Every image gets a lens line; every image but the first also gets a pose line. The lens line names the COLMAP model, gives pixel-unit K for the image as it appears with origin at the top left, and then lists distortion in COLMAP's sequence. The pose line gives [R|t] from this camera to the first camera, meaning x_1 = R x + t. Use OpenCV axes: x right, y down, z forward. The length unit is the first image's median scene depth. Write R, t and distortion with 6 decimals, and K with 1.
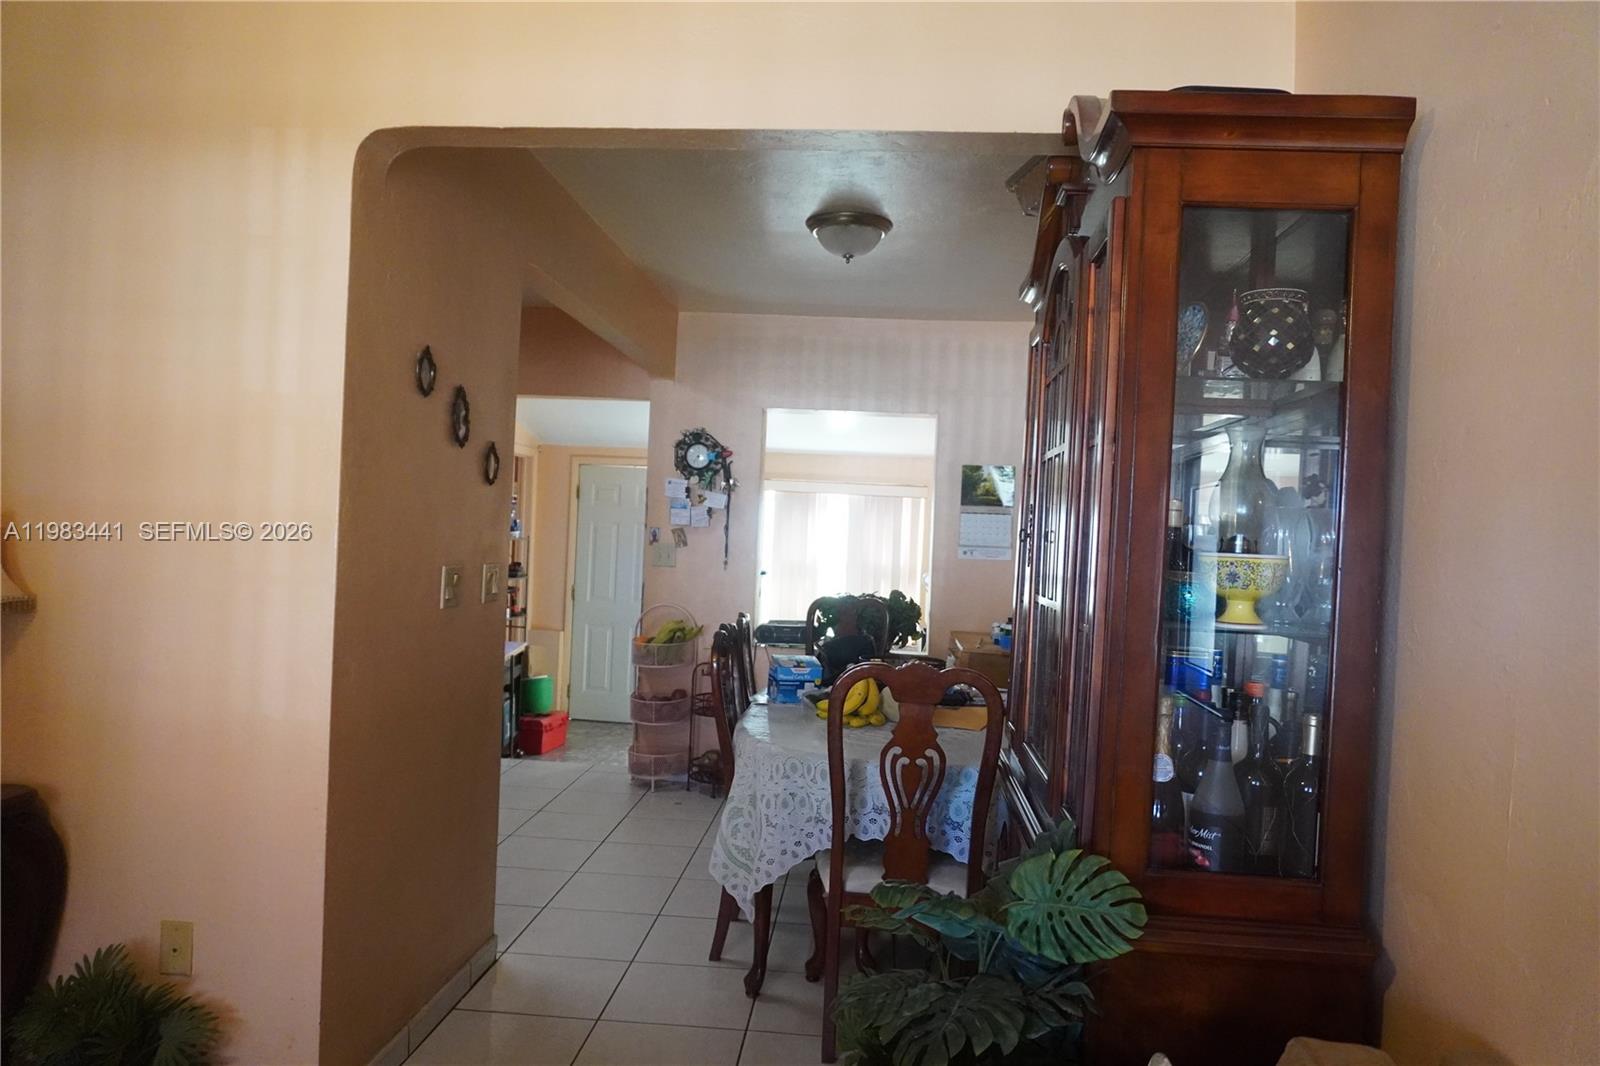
lens RADIAL K [[1070.4, 0, 802.4], [0, 1070.4, 535.8], [0, 0, 1]] dist [-0.043376, 0.034783]
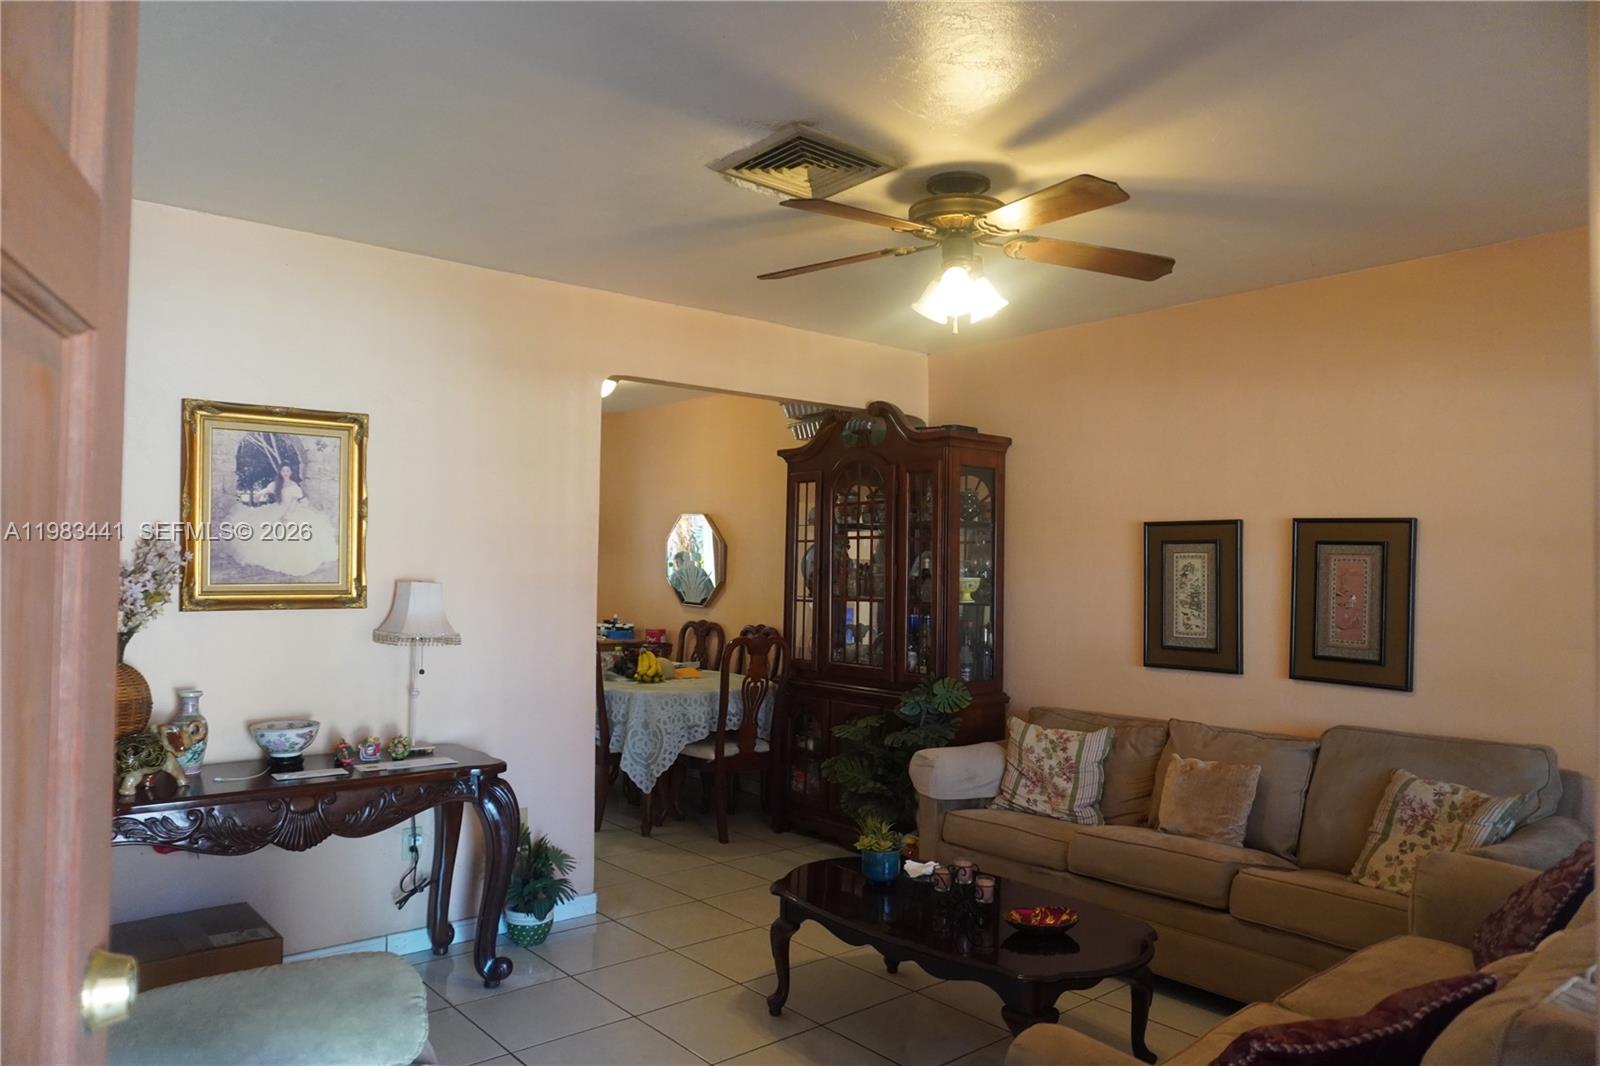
lens RADIAL K [[1070.4, 0, 802.4], [0, 1070.4, 535.8], [0, 0, 1]] dist [-0.043376, 0.034783]
pose [[0.712378, -0.013974, 0.701657, -1.223397], [0.021549, 0.999766, -0.001966, -0.062921], [-0.701465, 0.016521, 0.712512, -0.501074]]
